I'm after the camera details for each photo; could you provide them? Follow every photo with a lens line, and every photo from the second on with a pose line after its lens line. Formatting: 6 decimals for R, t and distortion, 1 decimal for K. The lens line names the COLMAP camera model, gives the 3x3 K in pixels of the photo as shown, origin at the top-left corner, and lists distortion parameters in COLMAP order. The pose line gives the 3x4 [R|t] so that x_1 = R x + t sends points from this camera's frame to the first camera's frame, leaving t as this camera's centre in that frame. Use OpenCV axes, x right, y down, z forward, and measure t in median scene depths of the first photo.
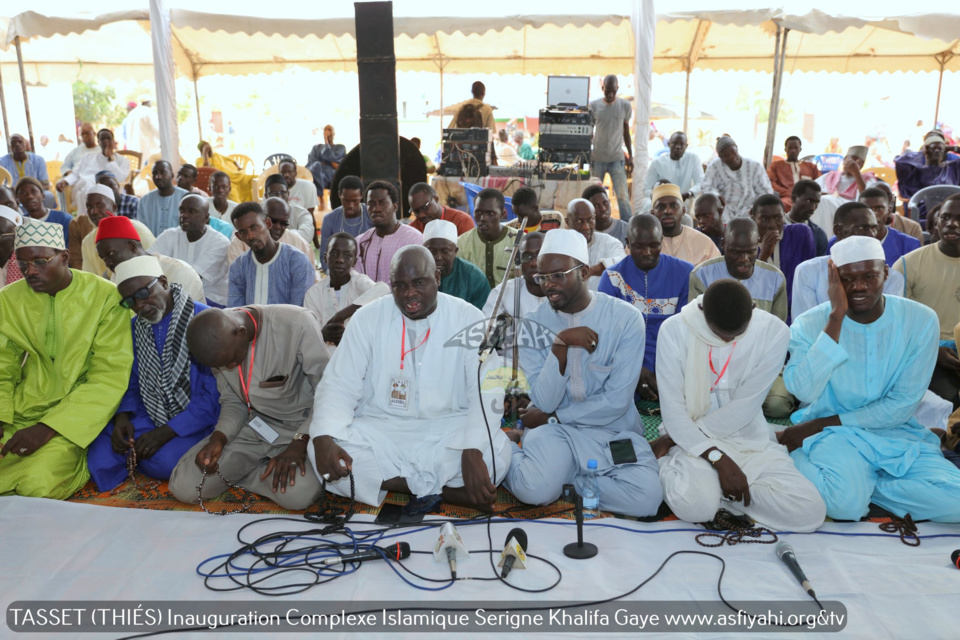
lens RADIAL K [[920.3, 0, 480.0], [0, 920.3, 320.0], [0, 0, 1]] dist [-0.085815, 0.160483]
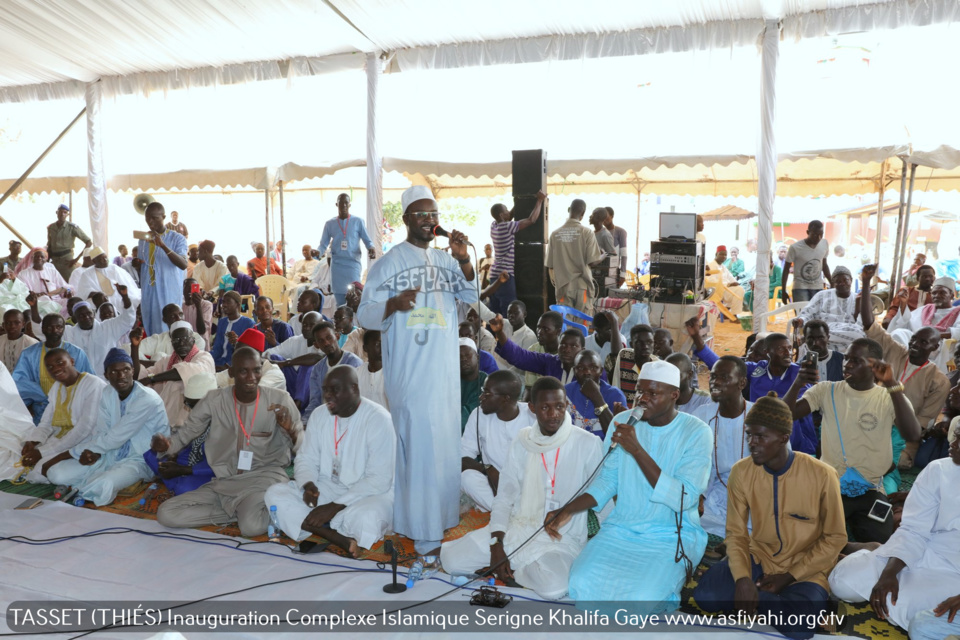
lens RADIAL K [[920.3, 0, 480.0], [0, 920.3, 320.0], [0, 0, 1]] dist [-0.085815, 0.160483]
pose [[0.919738, 0.051050, -0.389200, 0.296651], [-0.083741, 0.994200, -0.067485, -0.033221], [0.383497, 0.094660, 0.918678, -0.122299]]
